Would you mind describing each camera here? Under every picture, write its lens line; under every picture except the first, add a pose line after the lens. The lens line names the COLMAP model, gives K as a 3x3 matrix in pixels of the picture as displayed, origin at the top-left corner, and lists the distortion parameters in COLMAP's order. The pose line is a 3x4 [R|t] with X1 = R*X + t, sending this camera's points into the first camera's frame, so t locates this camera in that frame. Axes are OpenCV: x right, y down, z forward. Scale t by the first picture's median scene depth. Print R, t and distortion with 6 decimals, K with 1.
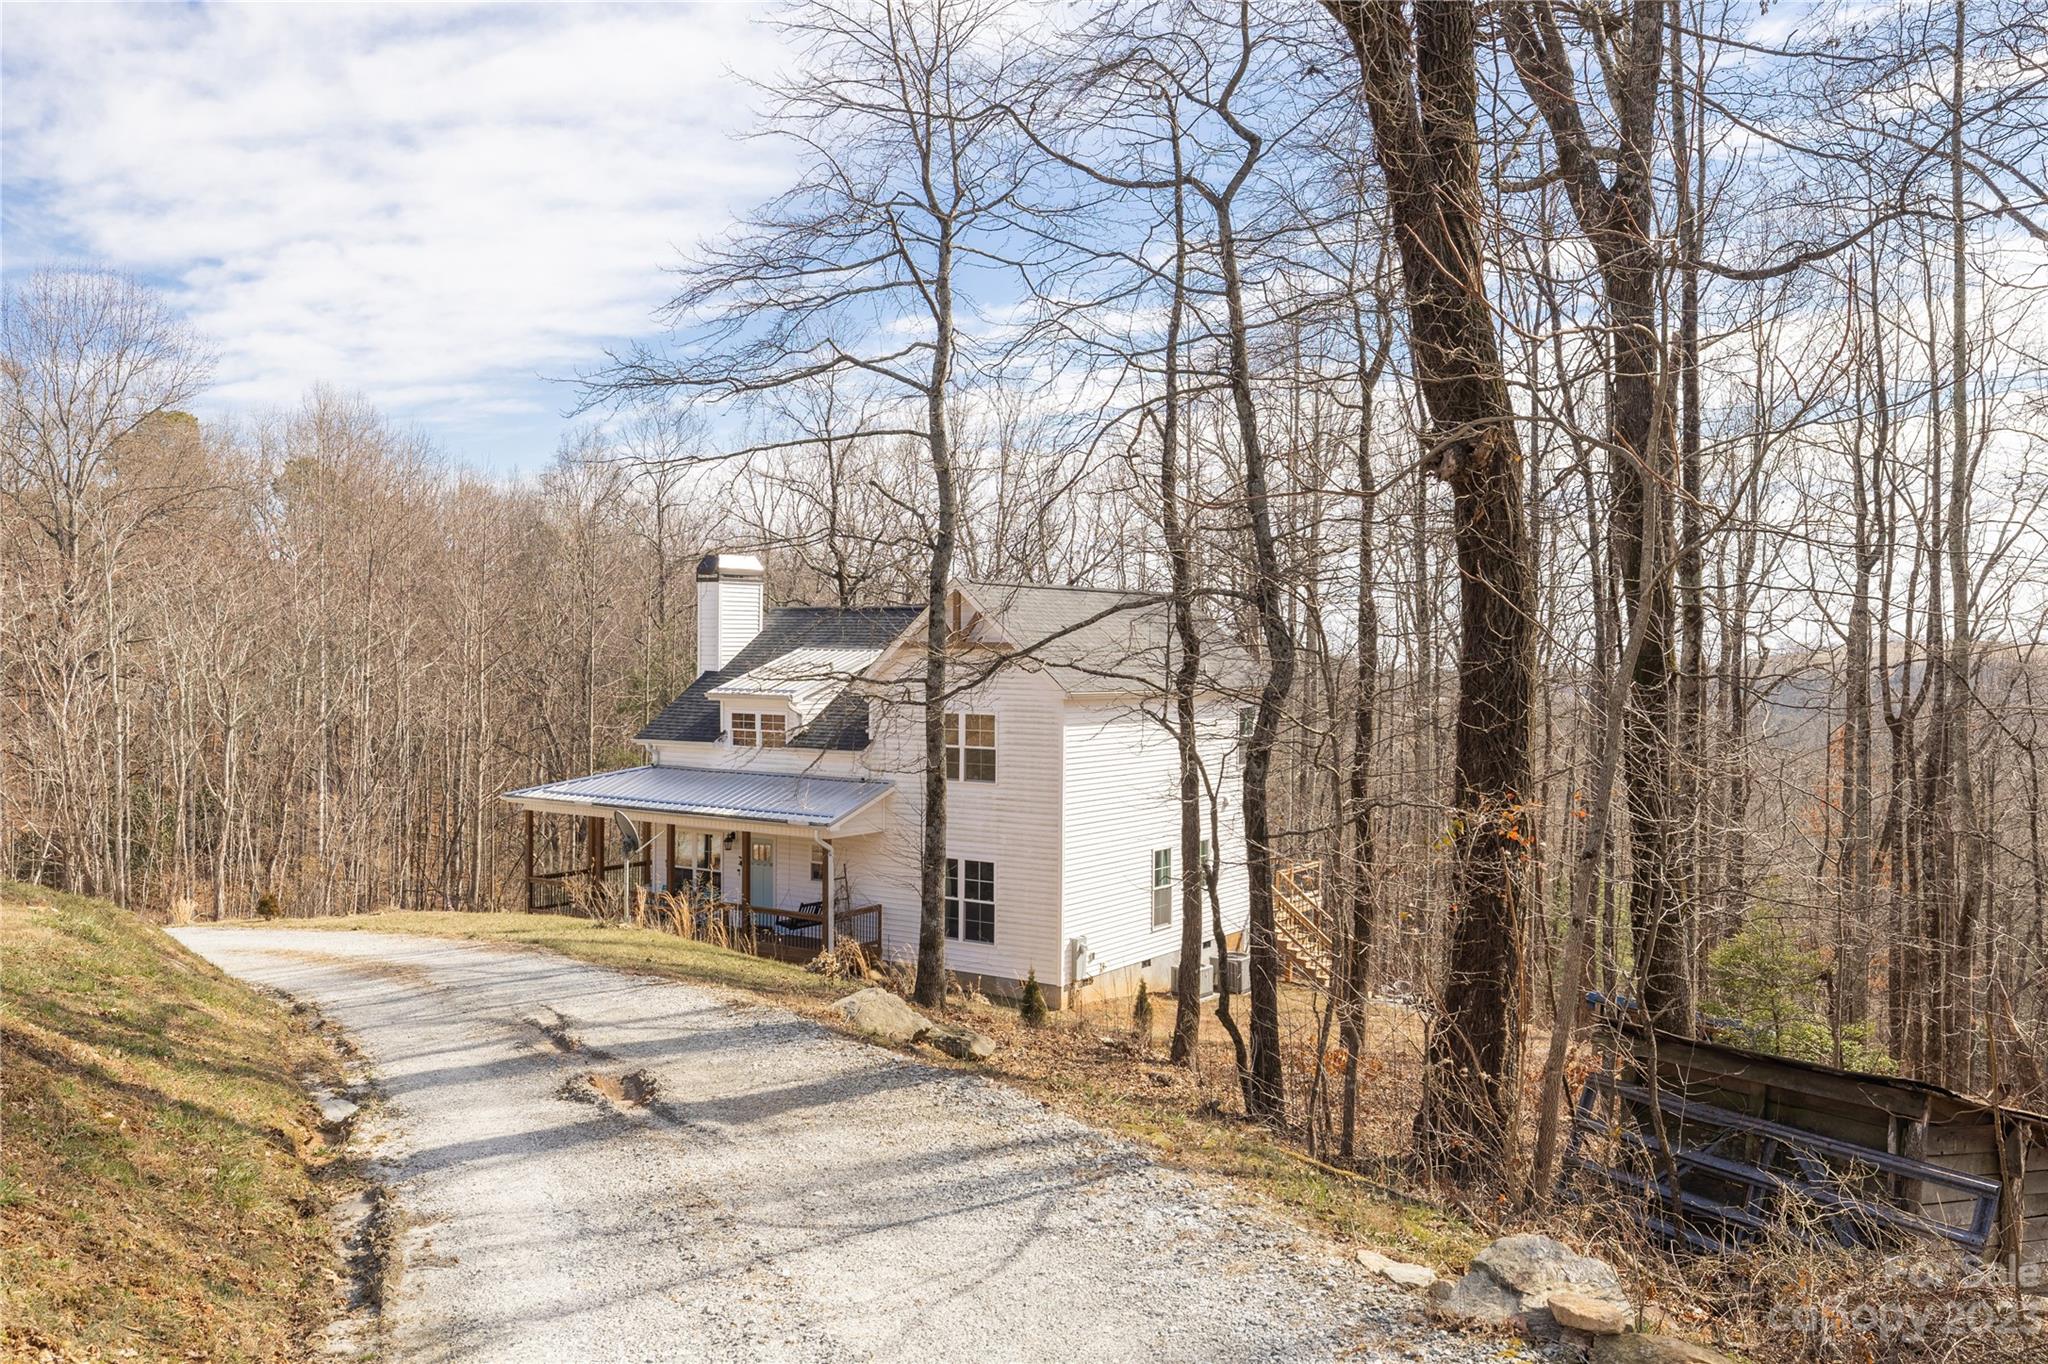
lens RADIAL K [[1648.3, 0, 1024.8], [0, 1648.3, 676.8], [0, 0, 1]] dist [-0.001918, 0.000192]
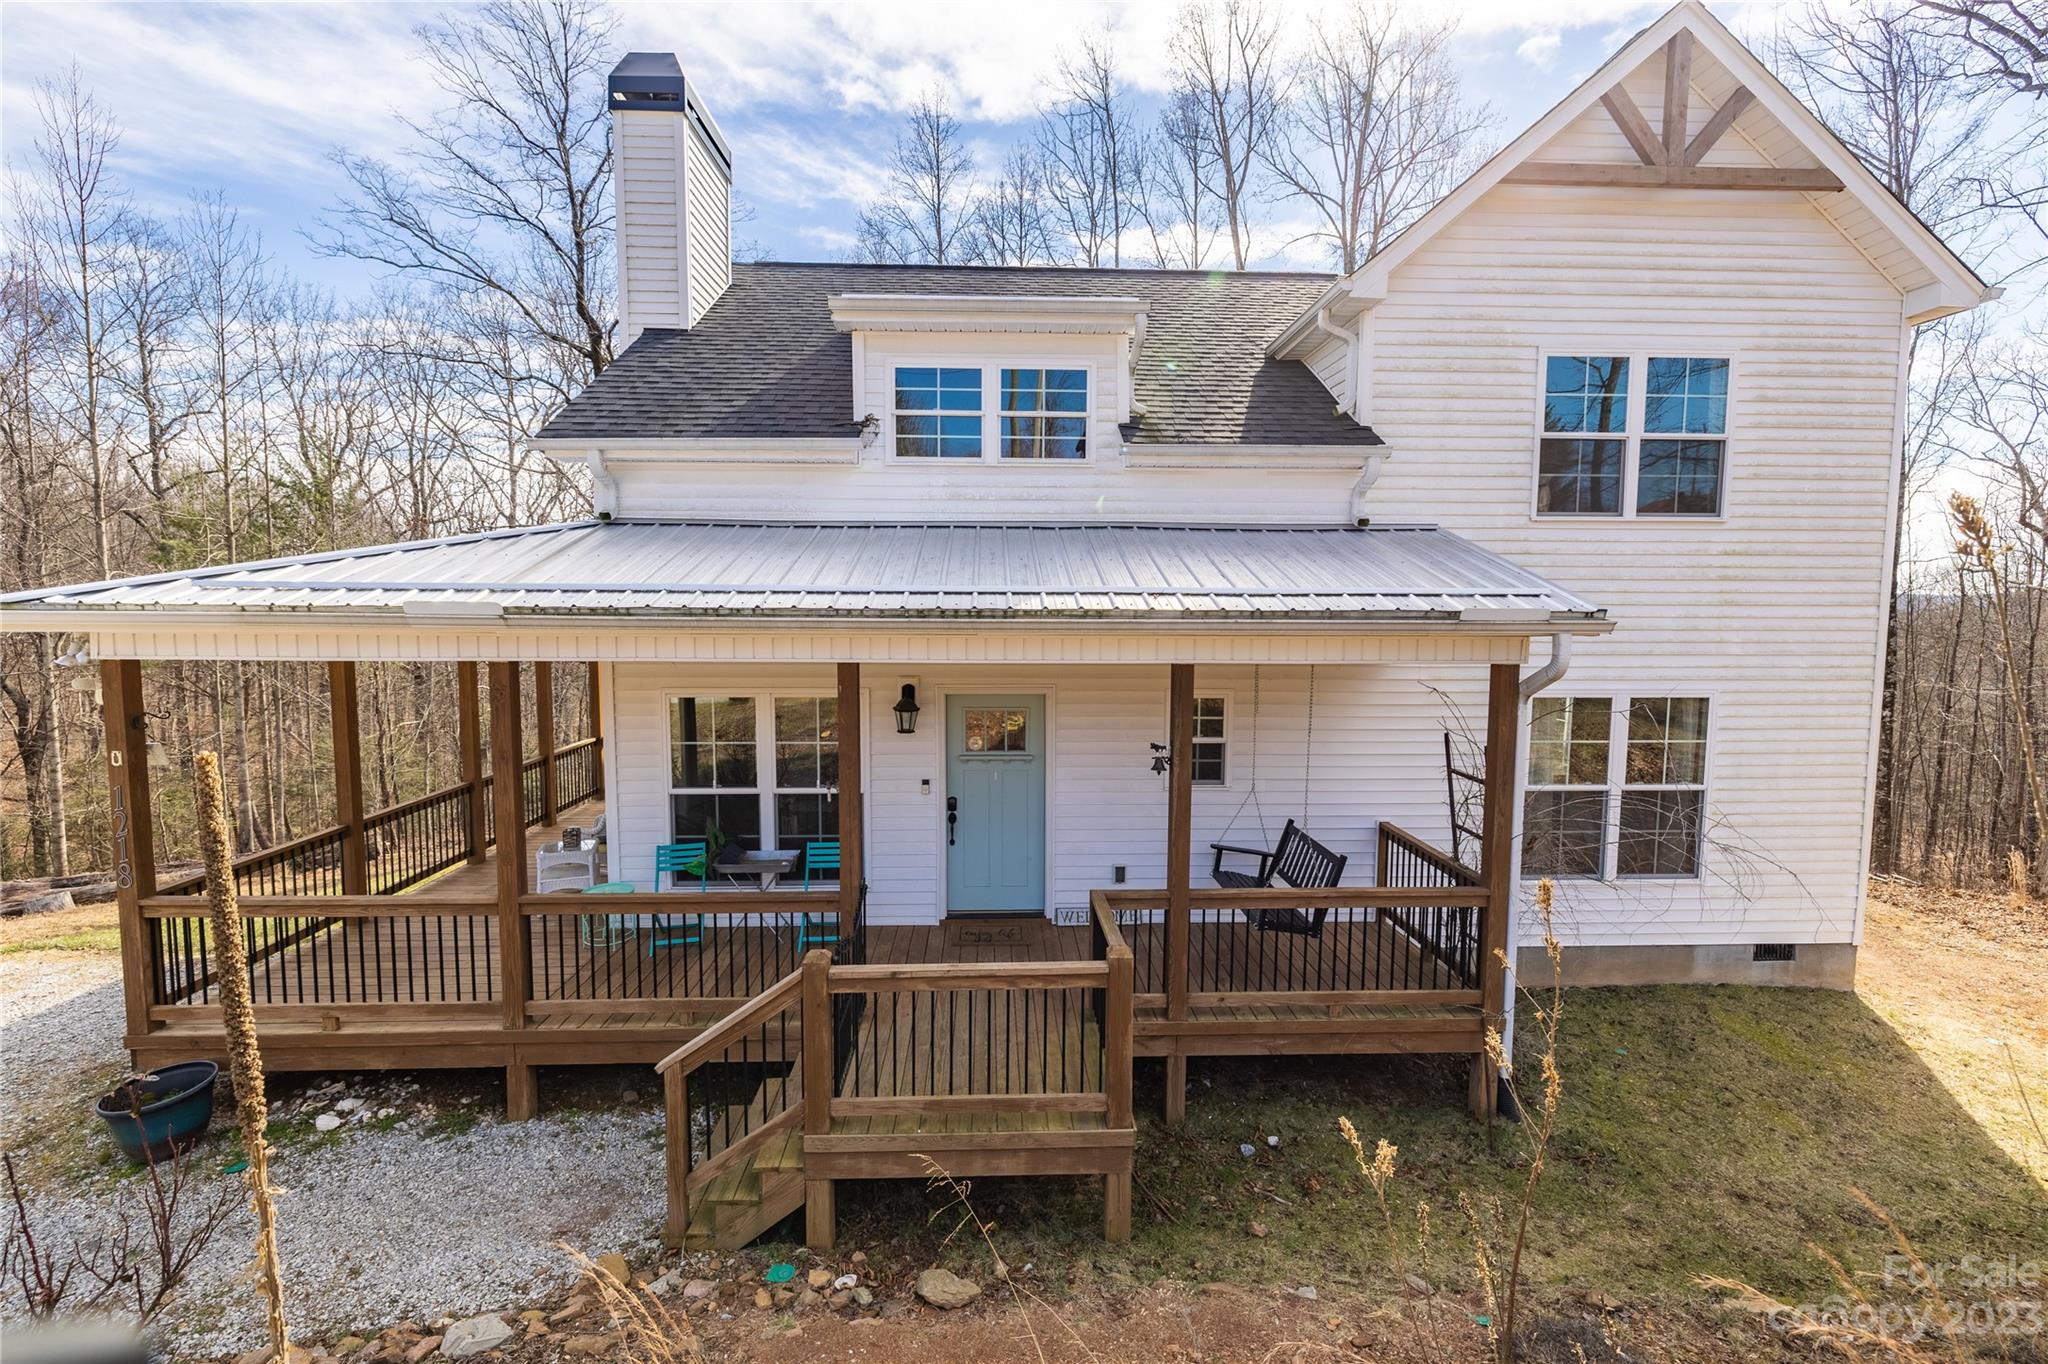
lens RADIAL K [[861.0, 0, 1012.3], [0, 861.0, 666.2], [0, 0, 1]] dist [0.003283, -0.000045]
pose [[0.808946, -0.050814, 0.585683, -0.277674], [0.011954, 0.997473, 0.070030, 0.077290], [-0.587762, -0.049649, 0.807509, 0.833290]]
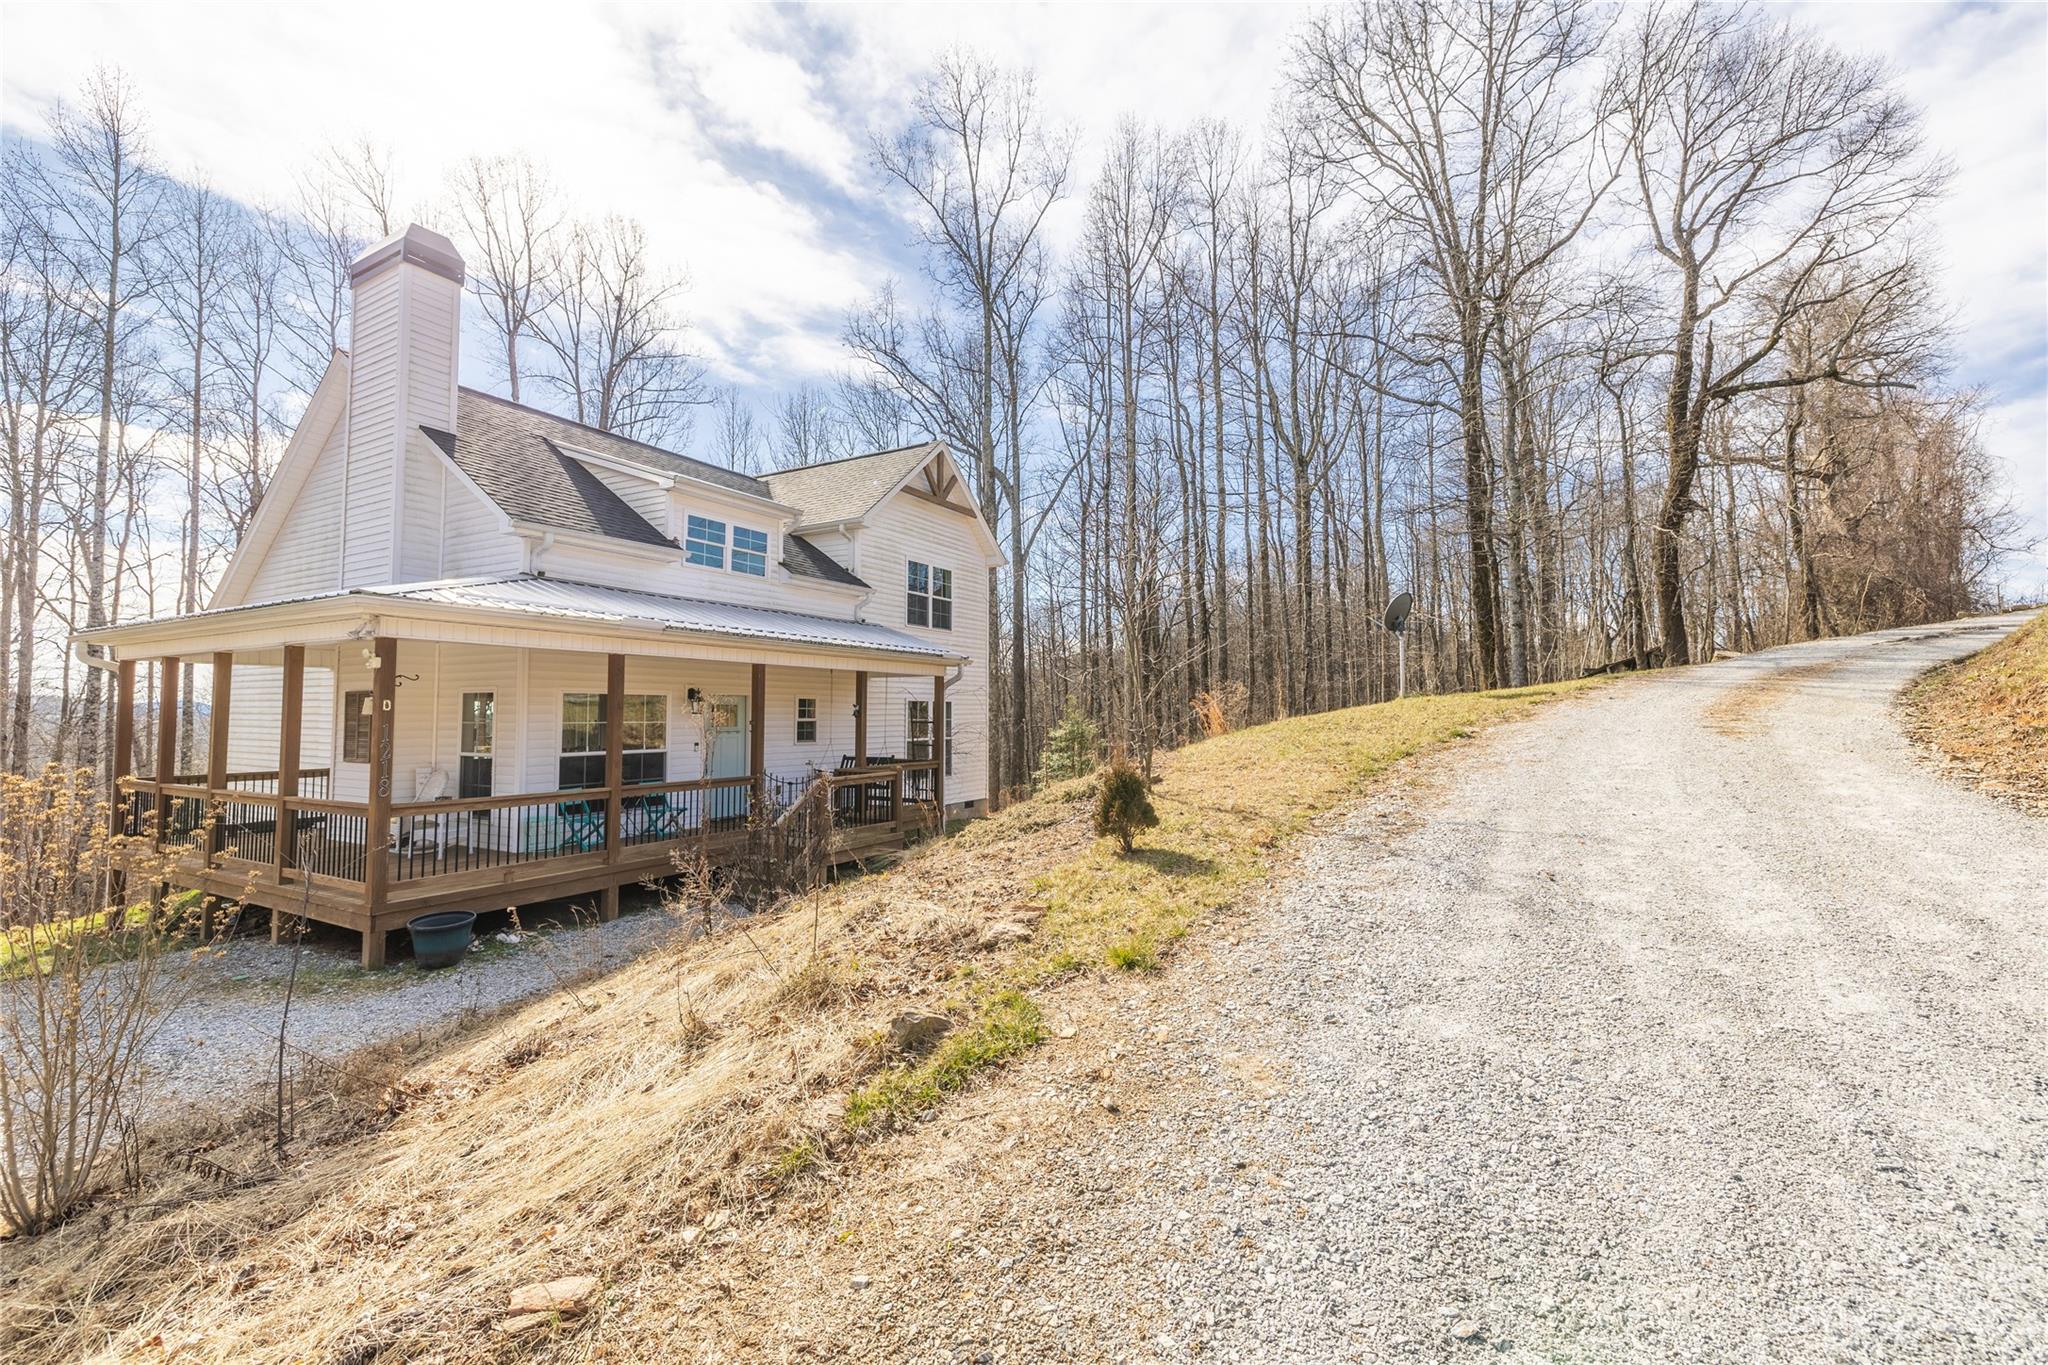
lens RADIAL K [[861.0, 0, 1021.9], [0, 861.0, 676.4], [0, 0, 1]] dist [0.003283, -0.000045]
pose [[-0.078487, 0.034740, 0.996310, -0.550297], [0.014743, 0.999324, -0.033684, 0.104777], [-0.996806, 0.012045, -0.078946, 0.901690]]
